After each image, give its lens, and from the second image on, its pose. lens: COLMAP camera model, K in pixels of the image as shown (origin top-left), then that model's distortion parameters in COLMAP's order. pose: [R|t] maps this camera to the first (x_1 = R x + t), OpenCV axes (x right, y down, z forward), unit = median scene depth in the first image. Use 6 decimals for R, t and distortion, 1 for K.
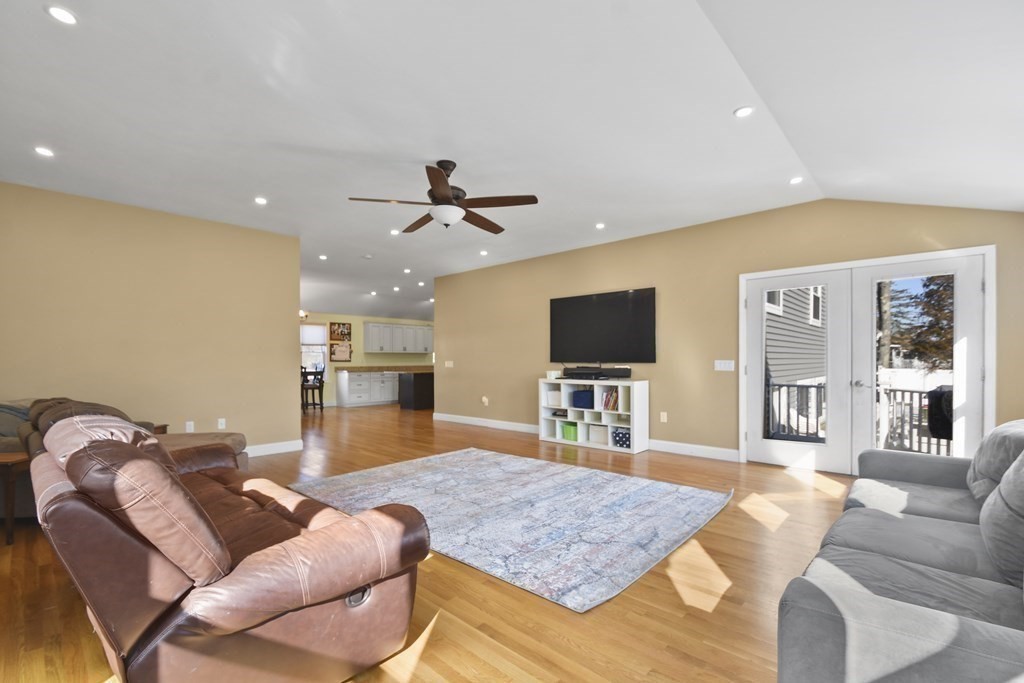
lens RADIAL K [[454.9, 0, 508.4], [0, 454.9, 361.4], [0, 0, 1]] dist [-0.001745, -0.007878]
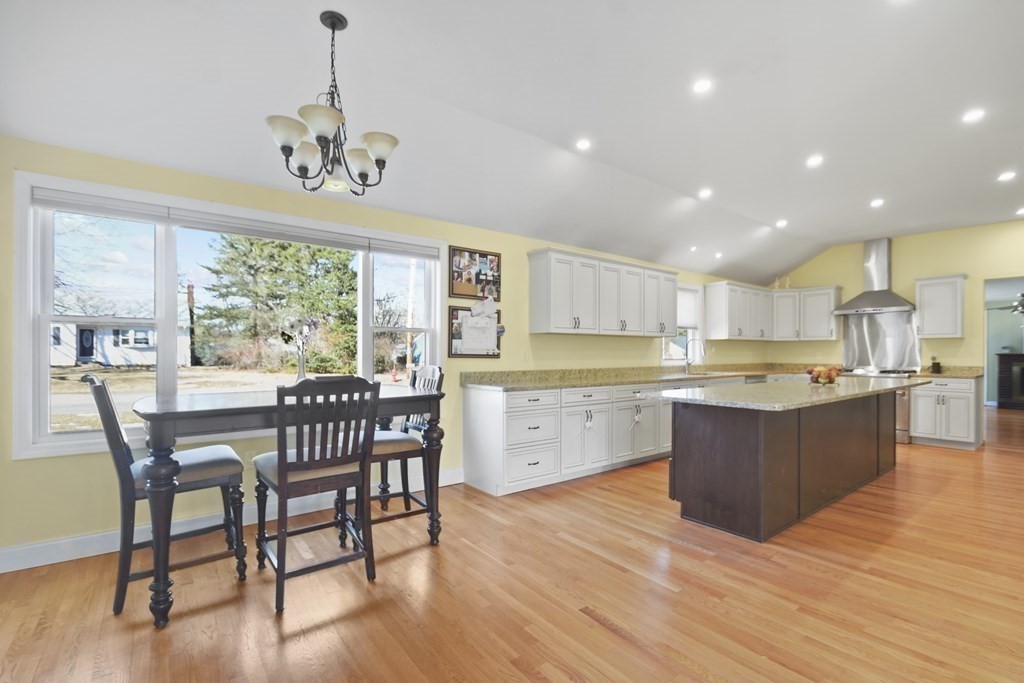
lens RADIAL K [[454.9, 0, 502.1], [0, 454.9, 349.0], [0, 0, 1]] dist [-0.001745, -0.007878]
pose [[0.983266, -0.002039, -0.182166, -0.285110], [-0.000837, 0.999876, -0.015707, -0.000721], [0.182175, 0.015597, 0.983142, 0.655755]]
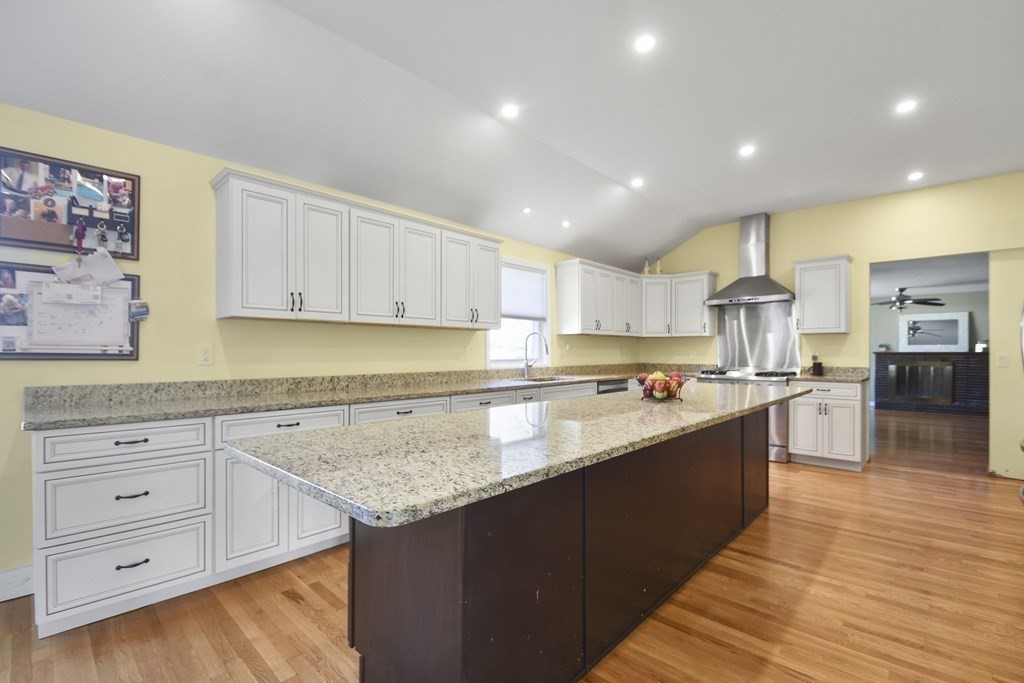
lens RADIAL K [[454.9, 0, 503.9], [0, 454.9, 347.6], [0, 0, 1]] dist [-0.001745, -0.007878]
pose [[0.999783, -0.001689, -0.020770, -0.179558], [0.001326, 0.999847, -0.017447, -0.001098], [0.020796, 0.017416, 0.999632, 0.816908]]
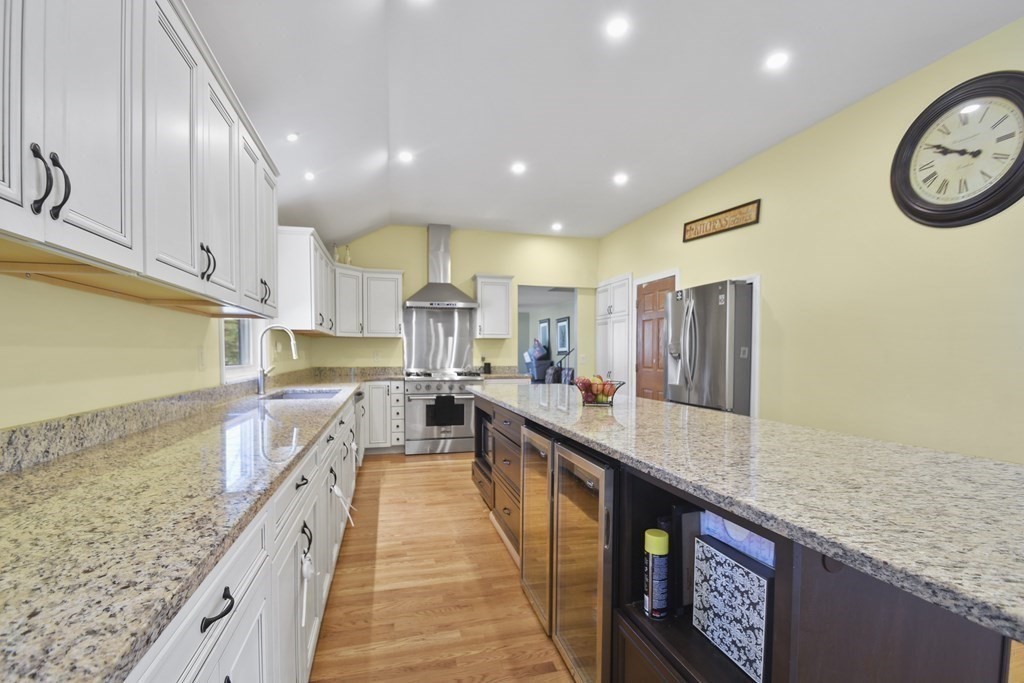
lens RADIAL K [[454.9, 0, 505.9], [0, 454.9, 363.9], [0, 0, 1]] dist [-0.001745, -0.007878]
pose [[0.535617, -0.019242, 0.844242, -0.314309], [0.003803, 0.999785, 0.020374, -0.003401], [-0.844453, -0.007702, 0.535575, 0.959697]]
